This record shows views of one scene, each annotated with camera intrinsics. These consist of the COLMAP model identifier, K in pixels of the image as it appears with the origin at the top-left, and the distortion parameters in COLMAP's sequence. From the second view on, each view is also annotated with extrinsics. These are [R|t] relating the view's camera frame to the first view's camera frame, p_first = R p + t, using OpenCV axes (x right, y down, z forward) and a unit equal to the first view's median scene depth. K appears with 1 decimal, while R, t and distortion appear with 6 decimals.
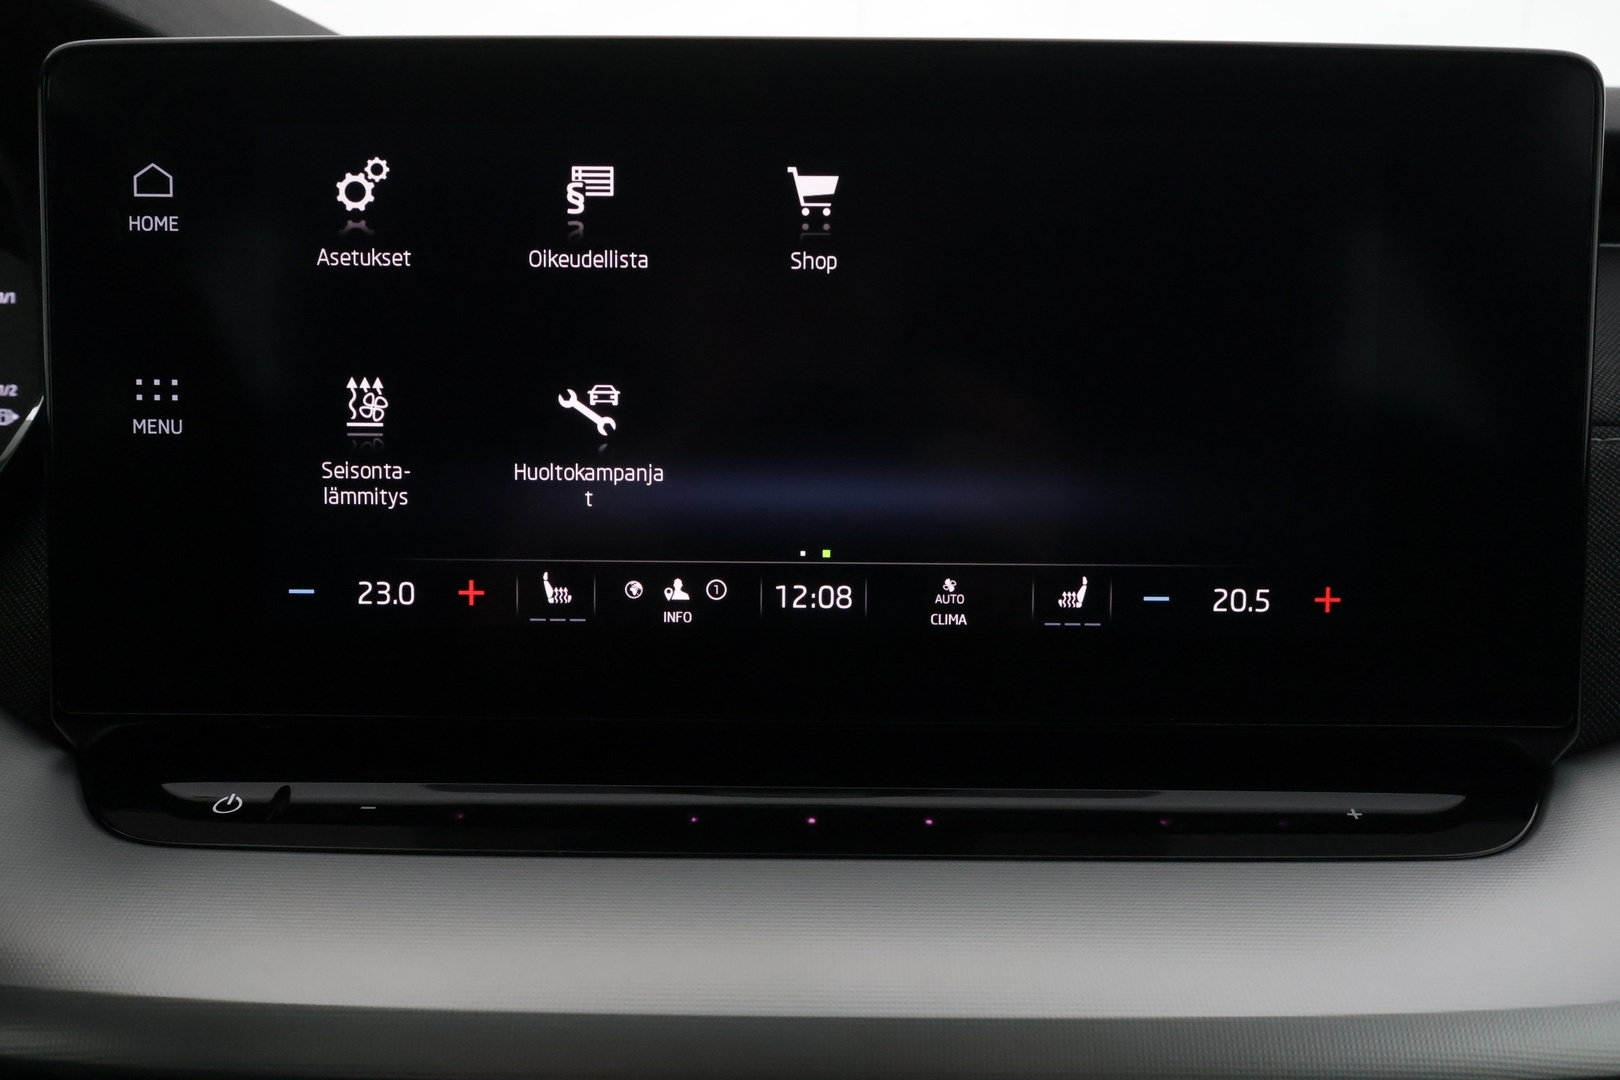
lens RADIAL K [[1272.2, 0, 810.8], [0, 1272.2, 537.2], [0, 0, 1]] dist [0.004056, 0.007106]
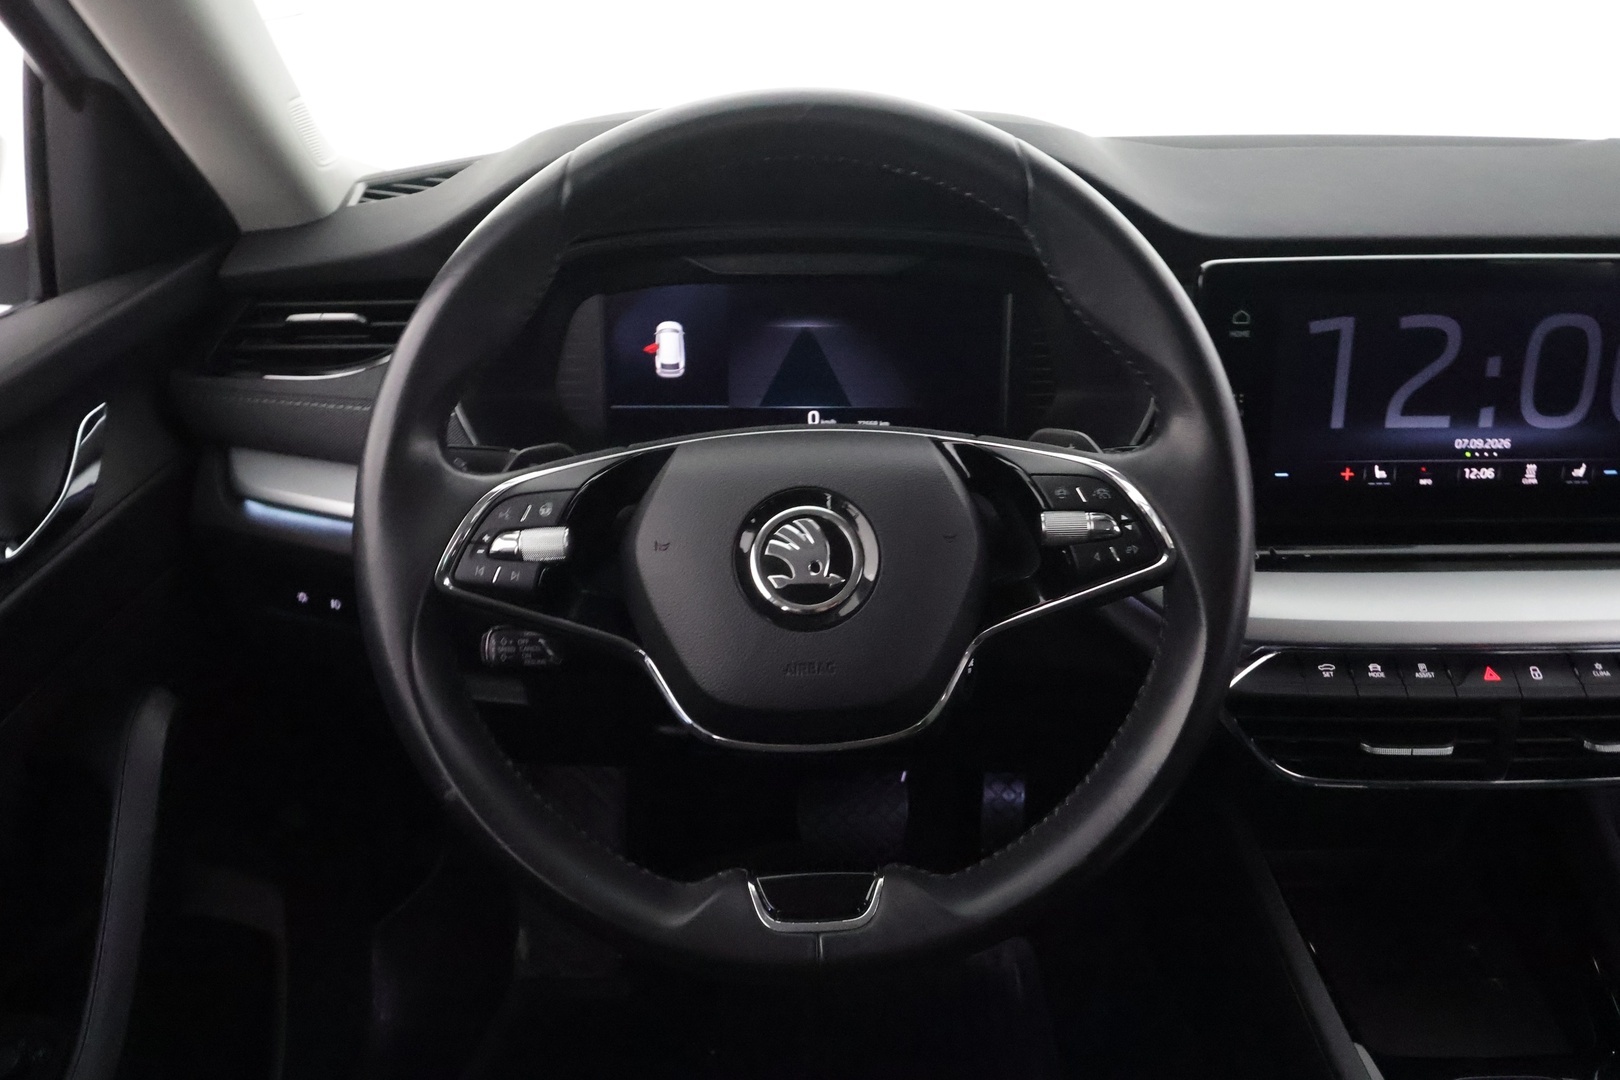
lens RADIAL K [[1272.2, 0, 815.8], [0, 1272.2, 546.6], [0, 0, 1]] dist [0.004056, 0.007106]
pose [[0.999743, -0.017000, 0.014992, -1.390978], [0.013669, 0.979805, 0.199488, -0.343824], [-0.018080, -0.199232, 0.979786, -1.549766]]
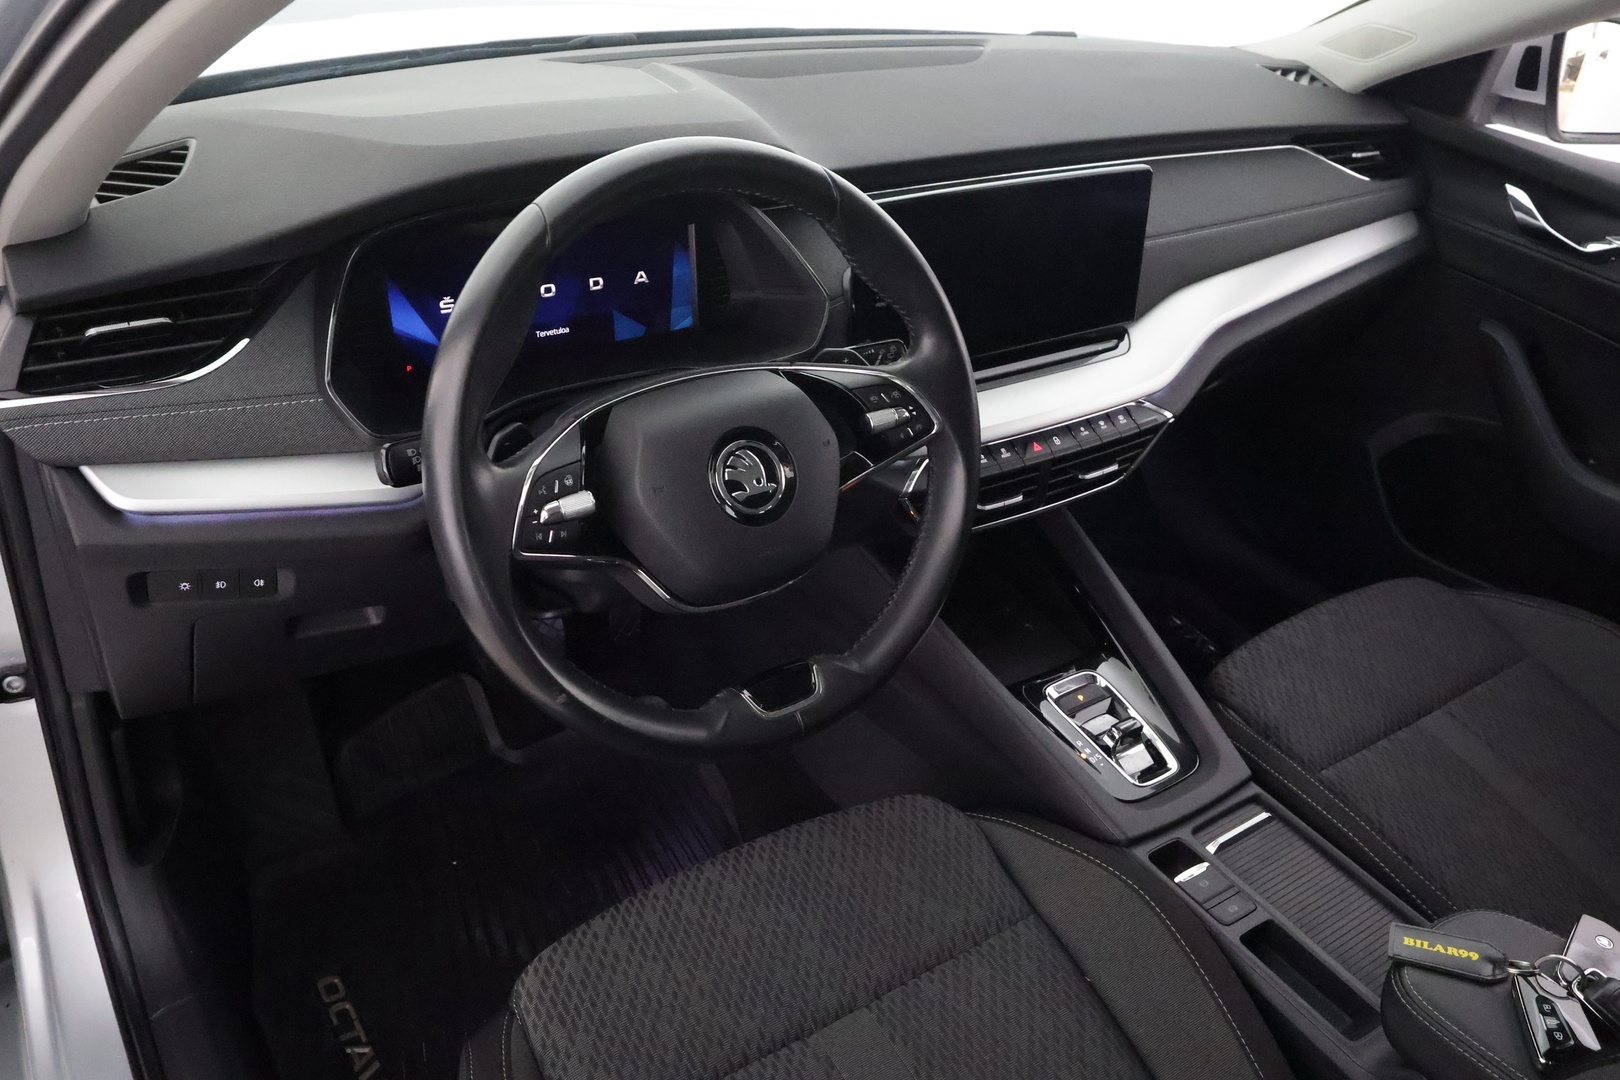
lens RADIAL K [[1272.2, 0, 803.2], [0, 1272.2, 550.3], [0, 0, 1]] dist [0.004056, 0.007106]
pose [[0.820766, -0.258005, 0.509682, -2.787853], [0.038321, 0.915058, 0.401499, -0.932746], [-0.569977, -0.310005, 0.760935, -1.940414]]
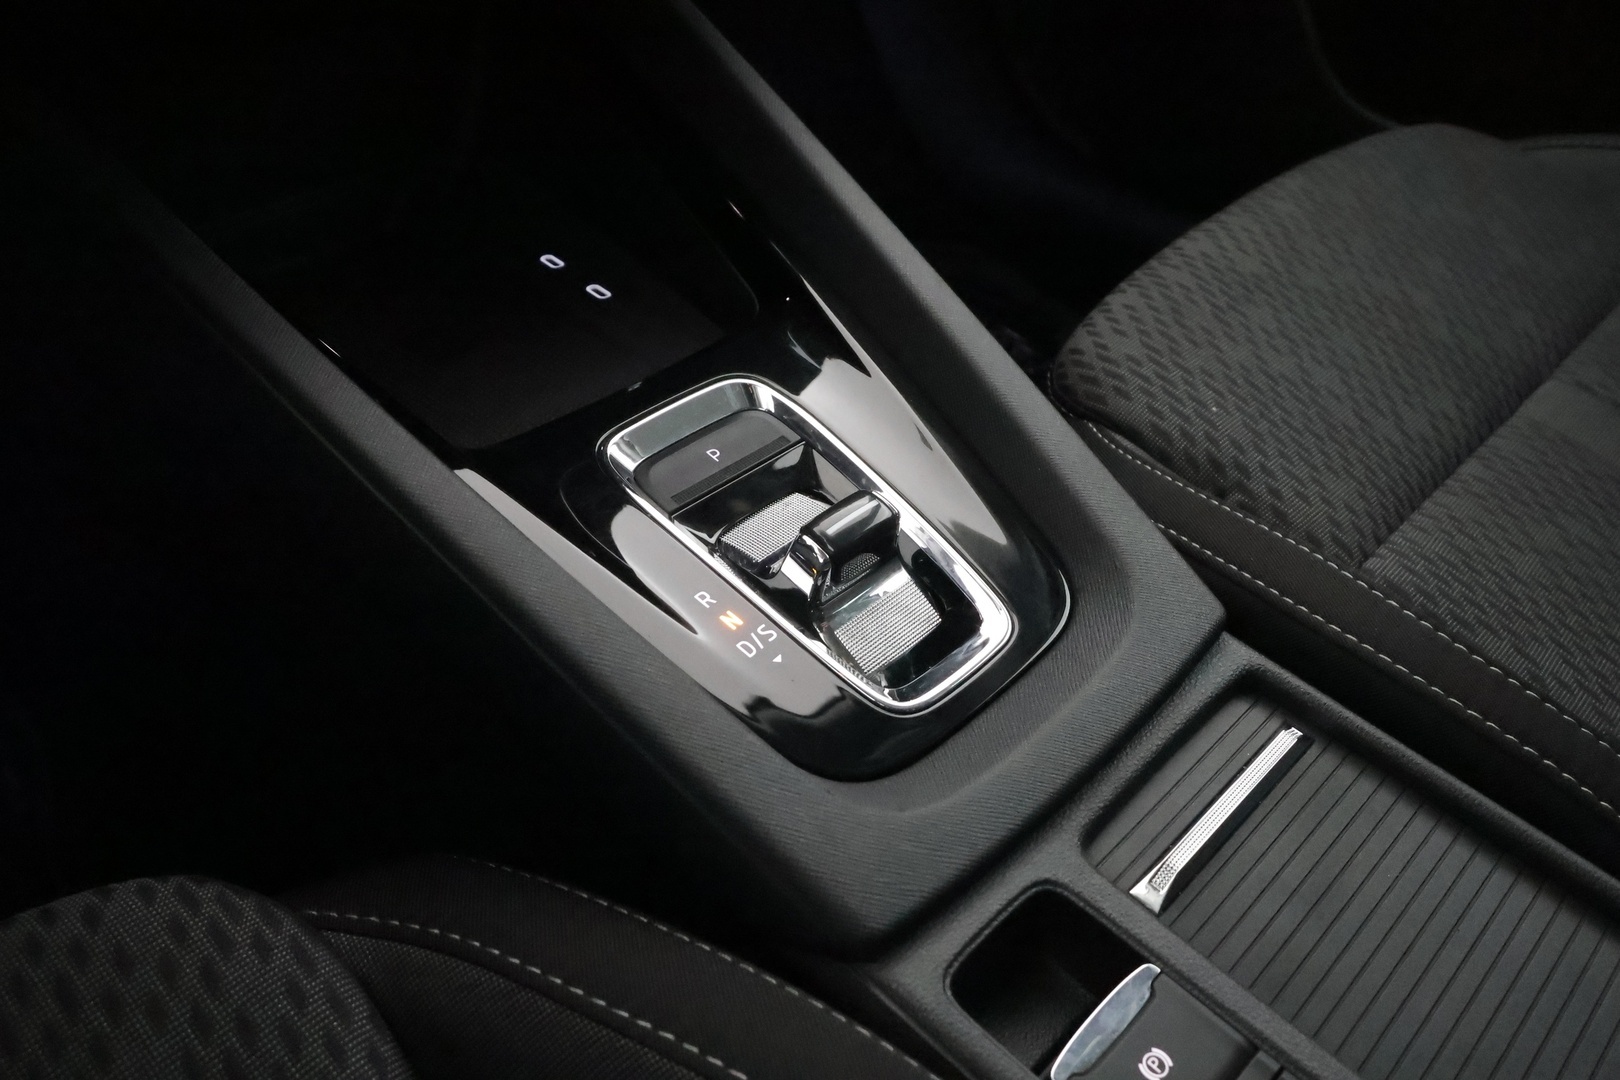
lens RADIAL K [[1272.2, 0, 804.4], [0, 1272.2, 544.7], [0, 0, 1]] dist [0.004056, 0.007106]
pose [[0.689948, -0.442772, 0.572647, -0.826039], [0.078322, 0.832122, 0.549034, 0.533123], [-0.719609, -0.333954, 0.608800, -0.400131]]
